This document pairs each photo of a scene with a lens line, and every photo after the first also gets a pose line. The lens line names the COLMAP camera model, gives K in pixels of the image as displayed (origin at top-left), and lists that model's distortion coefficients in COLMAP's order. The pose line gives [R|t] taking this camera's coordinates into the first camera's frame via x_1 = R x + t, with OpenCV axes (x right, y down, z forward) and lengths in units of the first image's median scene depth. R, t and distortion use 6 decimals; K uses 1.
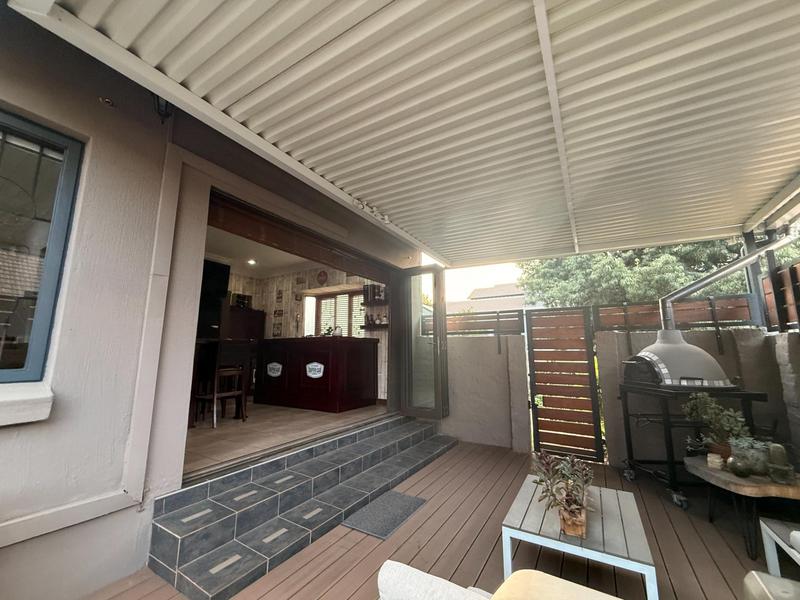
lens RADIAL K [[320.4, 0, 400.1], [0, 320.4, 300.0], [0, 0, 1]] dist [-0.010418, 0.000555]
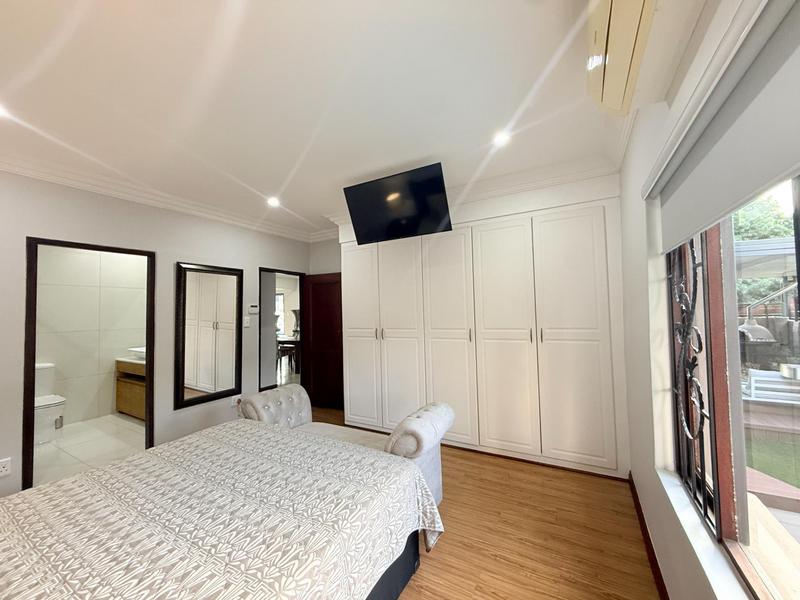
lens RADIAL K [[320.4, 0, 398.1], [0, 320.4, 296.6], [0, 0, 1]] dist [-0.010418, 0.000555]
pose [[0.999484, -0.022940, 0.022476, -2.002747], [0.020094, 0.992626, 0.119544, -0.442640], [-0.025053, -0.119031, 0.992574, -1.395550]]
